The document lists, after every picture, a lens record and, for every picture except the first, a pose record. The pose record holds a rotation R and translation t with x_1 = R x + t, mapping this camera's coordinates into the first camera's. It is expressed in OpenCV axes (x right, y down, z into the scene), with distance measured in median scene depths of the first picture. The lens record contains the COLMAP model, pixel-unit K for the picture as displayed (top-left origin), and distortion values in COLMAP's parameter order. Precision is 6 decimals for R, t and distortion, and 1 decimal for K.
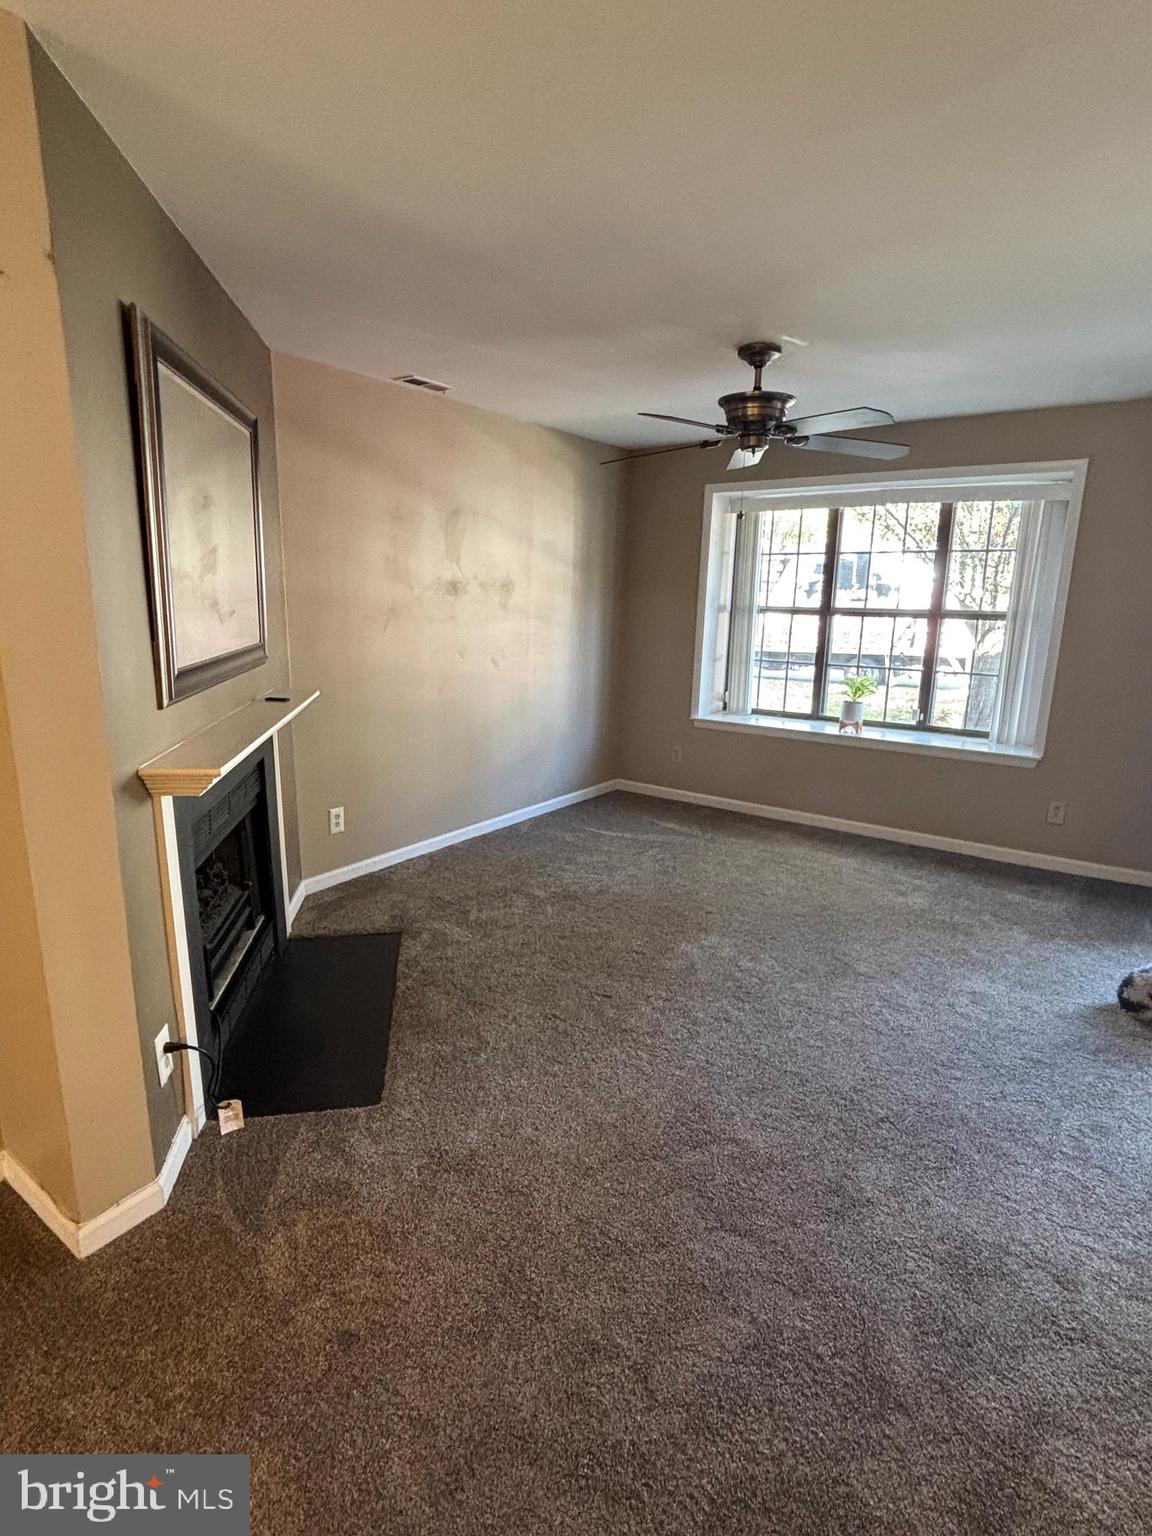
lens RADIAL K [[794.6, 0, 576.0], [0, 794.6, 768.0], [0, 0, 1]] dist [0.028655, -0.000039]
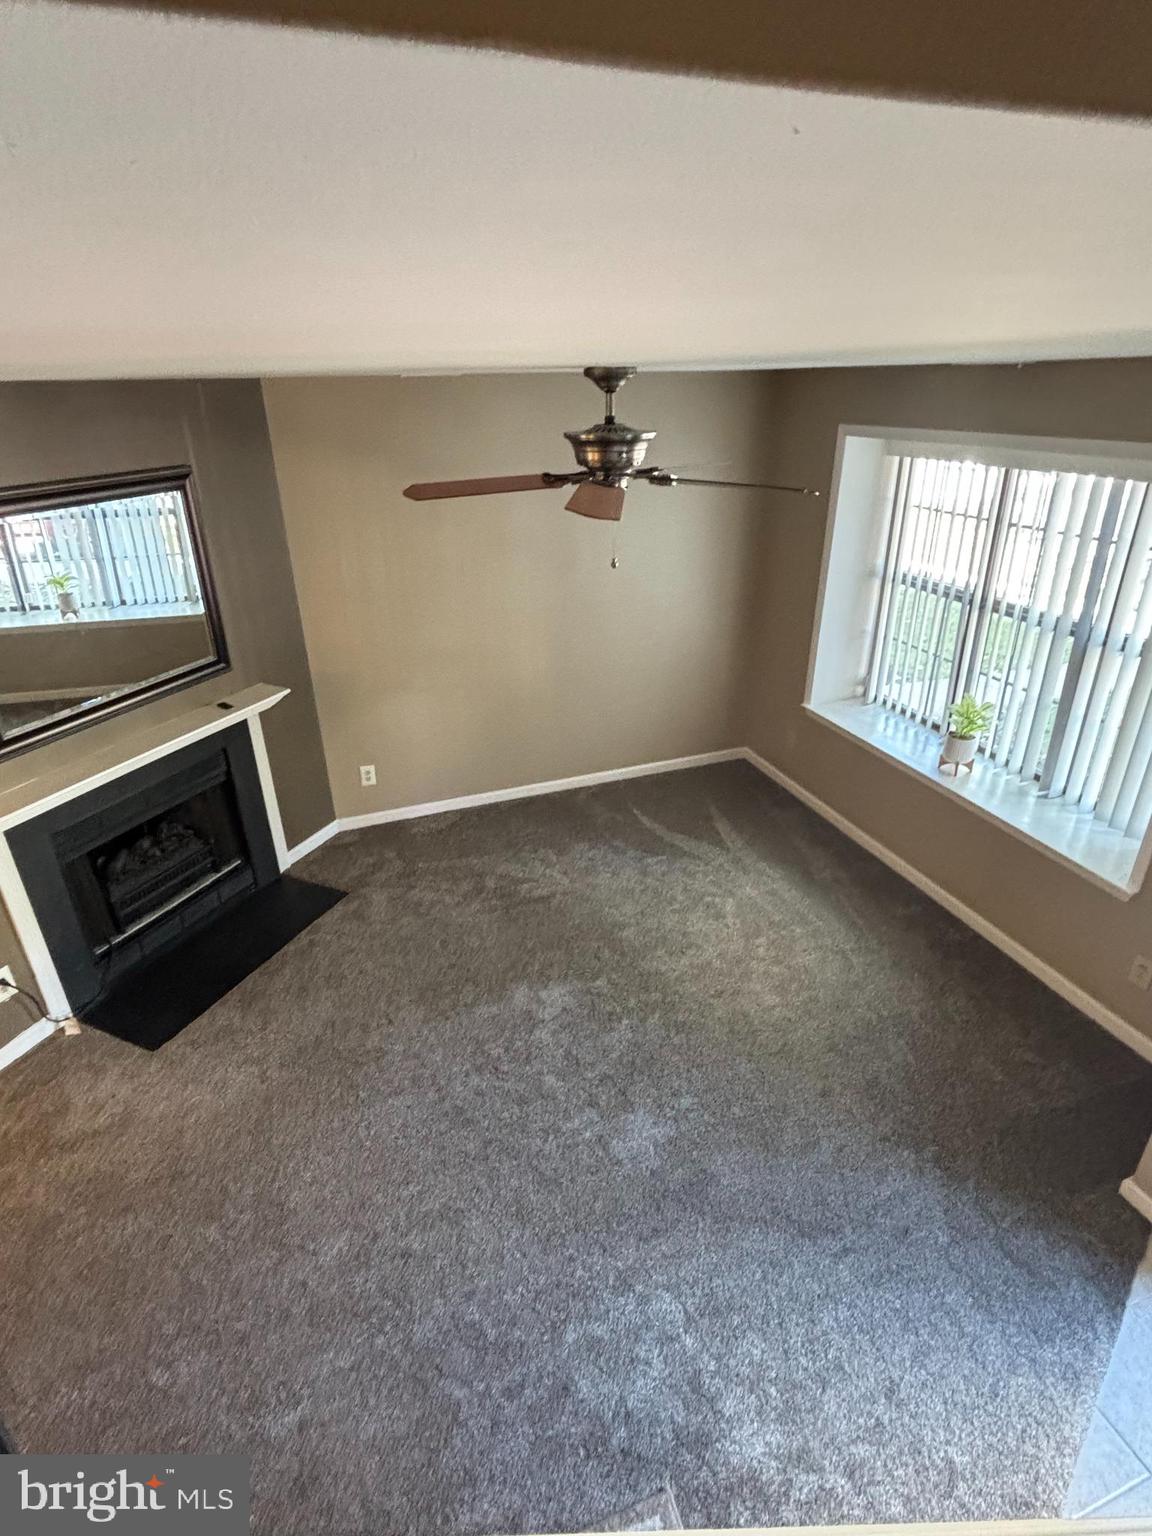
lens RADIAL K [[794.6, 0, 576.0], [0, 794.6, 768.0], [0, 0, 1]] dist [0.028655, -0.000039]
pose [[0.825686, 0.214411, -0.521796, 0.574332], [-0.089438, 0.963011, 0.254185, -0.275827], [0.556996, -0.163208, 0.814321, 0.214668]]
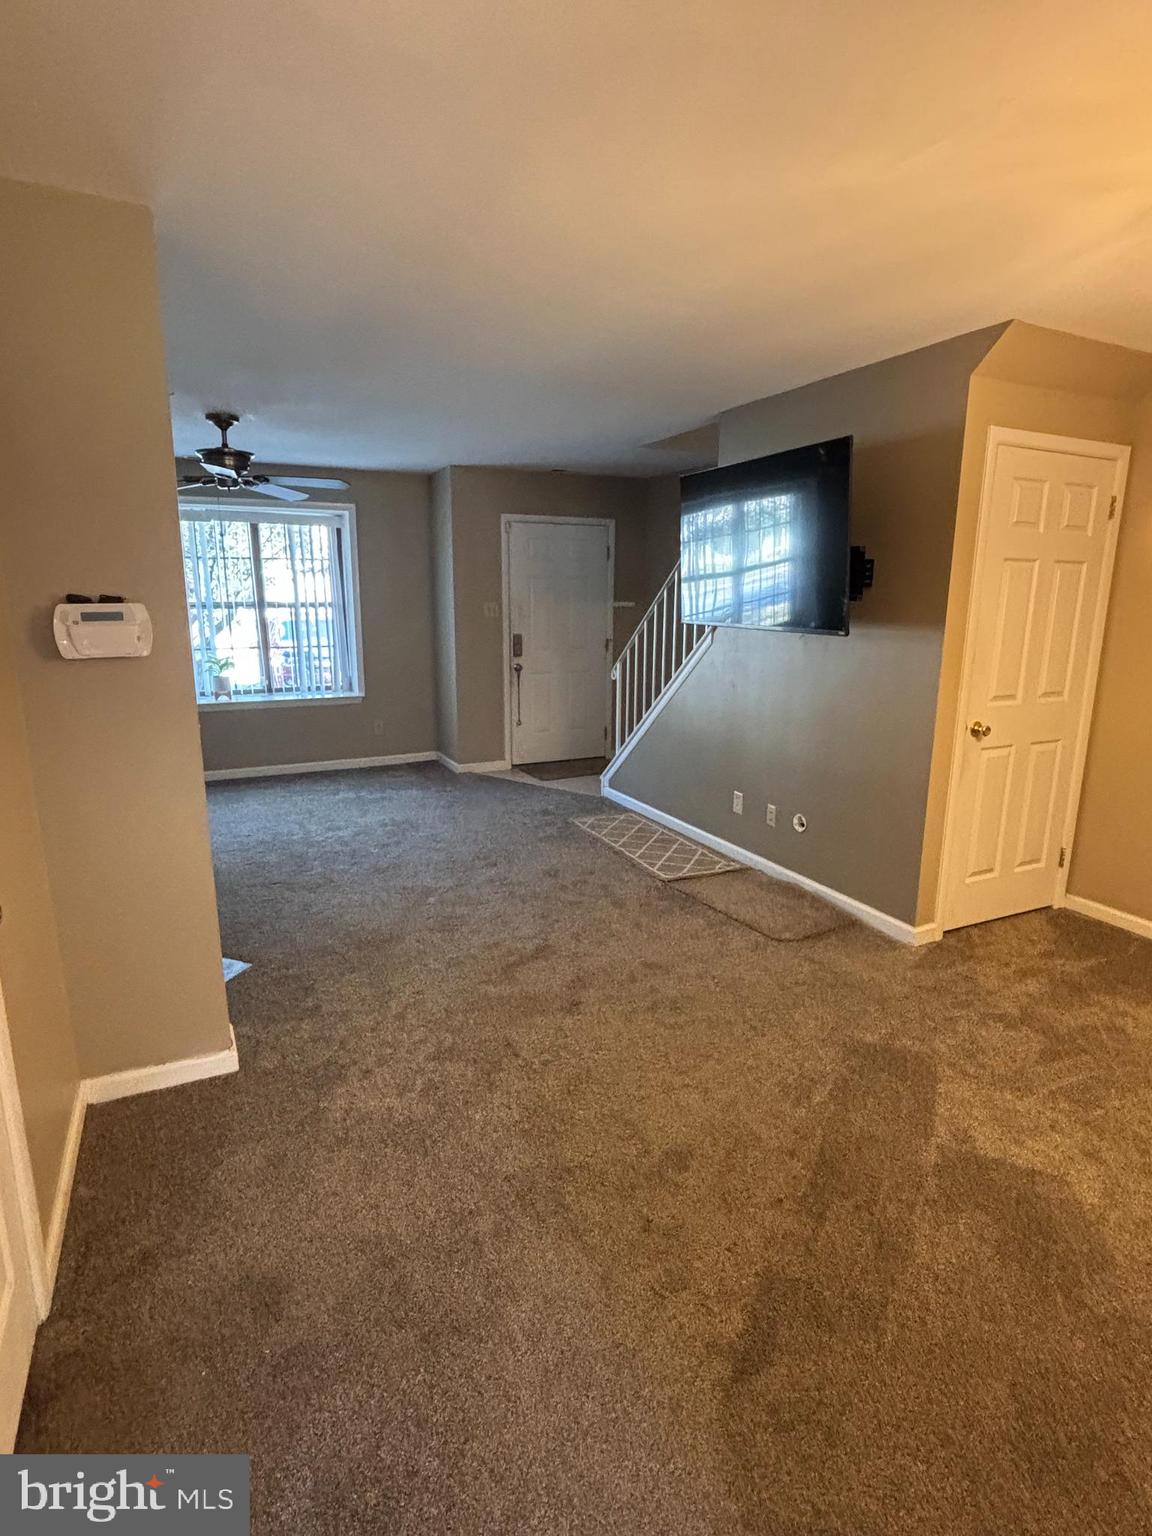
lens RADIAL K [[794.6, 0, 576.0], [0, 794.6, 768.0], [0, 0, 1]] dist [0.028655, -0.000039]
pose [[0.493800, -0.203947, 0.845320, -0.581594], [0.198983, 0.972816, 0.118470, 0.024529], [-0.846503, 0.109704, 0.520959, -0.138674]]
